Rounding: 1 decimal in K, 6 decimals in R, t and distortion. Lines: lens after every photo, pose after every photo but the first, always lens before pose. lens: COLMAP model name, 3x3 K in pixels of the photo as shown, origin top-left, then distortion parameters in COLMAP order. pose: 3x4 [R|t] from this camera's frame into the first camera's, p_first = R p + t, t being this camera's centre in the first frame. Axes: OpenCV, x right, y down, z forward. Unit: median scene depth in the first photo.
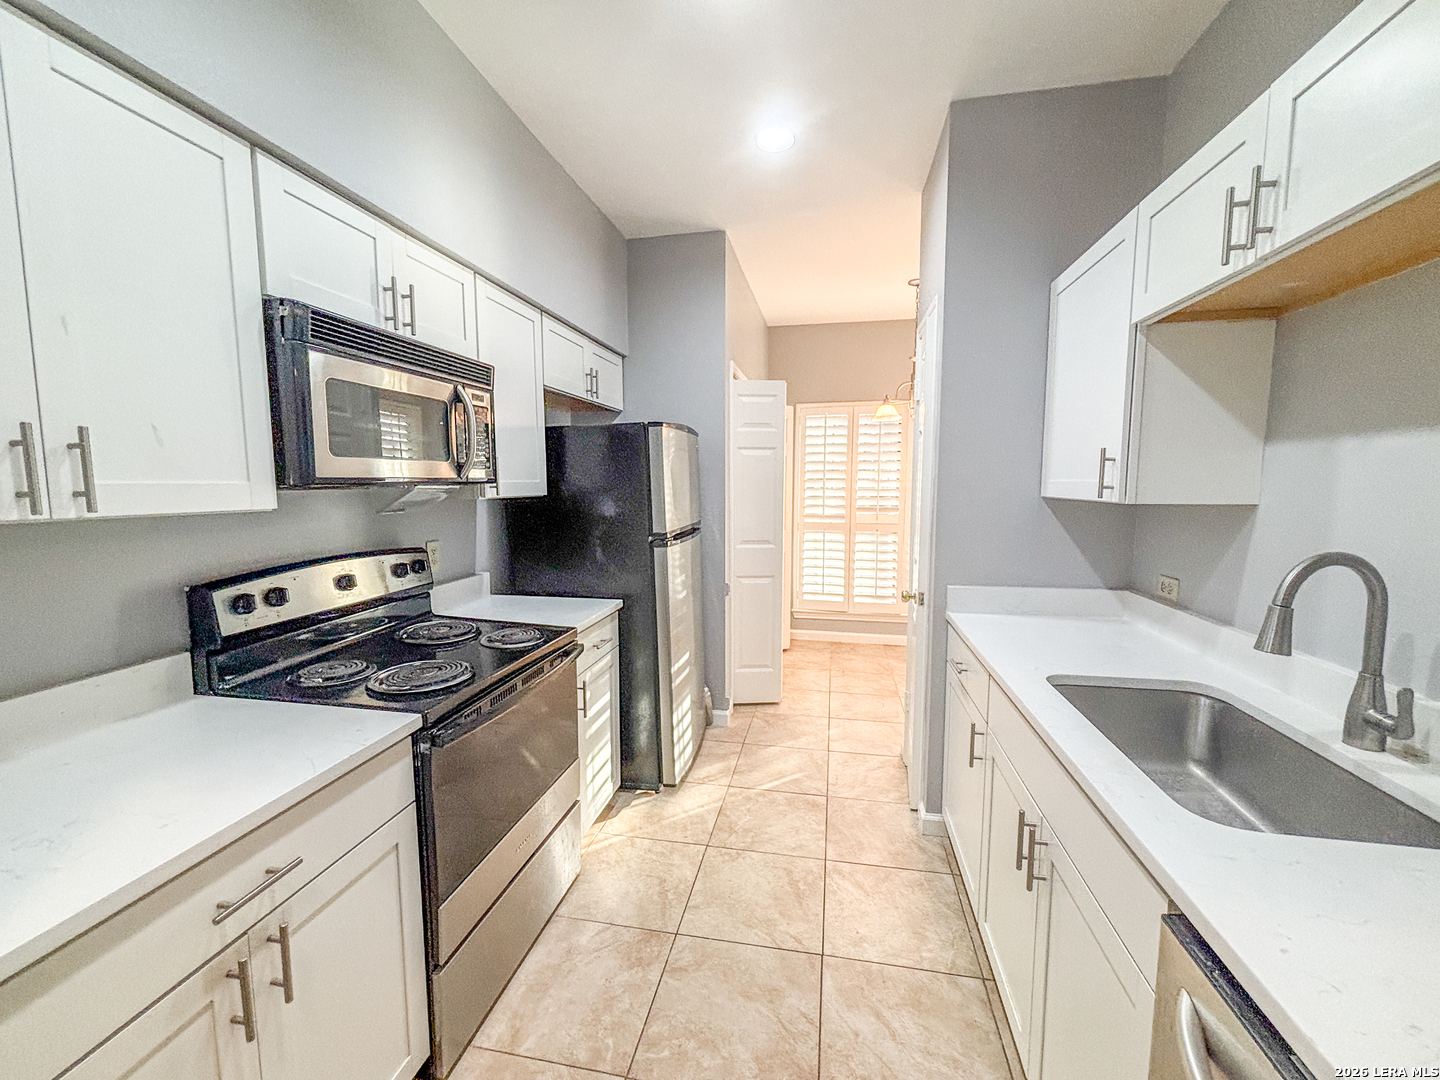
lens RADIAL K [[582.5, 0, 715.2], [0, 582.5, 532.8], [0, 0, 1]] dist [0.001359, -0.001900]
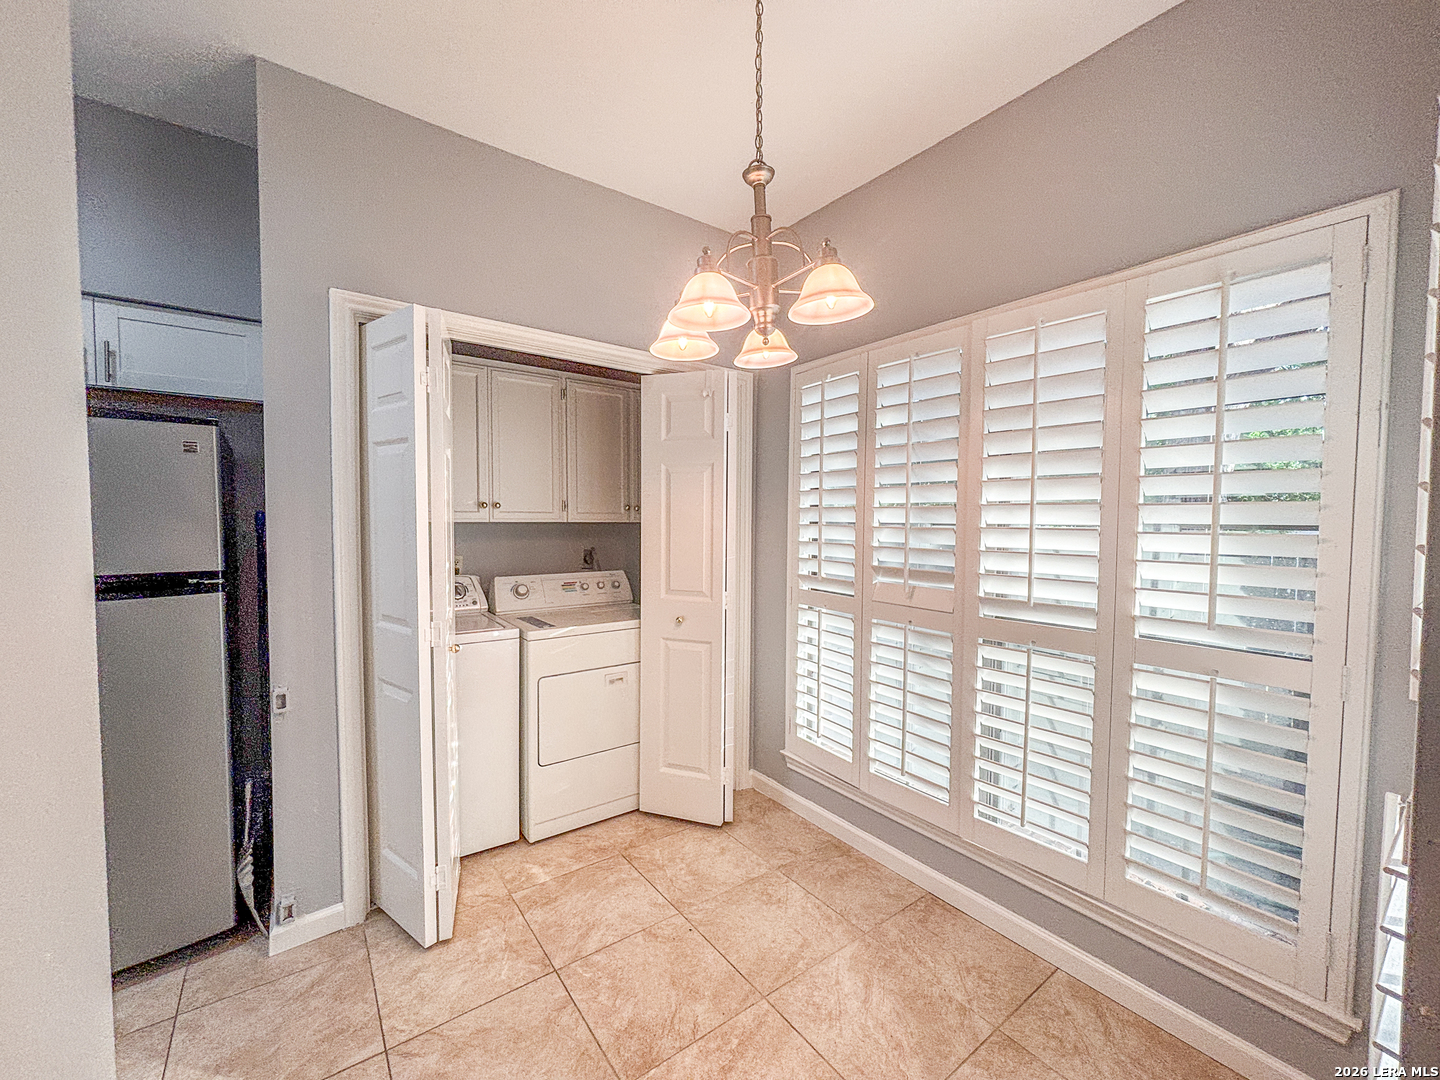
lens RADIAL K [[582.5, 0, 718.9], [0, 582.5, 539.2], [0, 0, 1]] dist [0.001359, -0.001900]
pose [[0.742248, 0.028577, -0.669515, 0.460751], [-0.063315, 0.997612, -0.027612, -0.045002], [0.667127, 0.062885, 0.742285, 0.575124]]
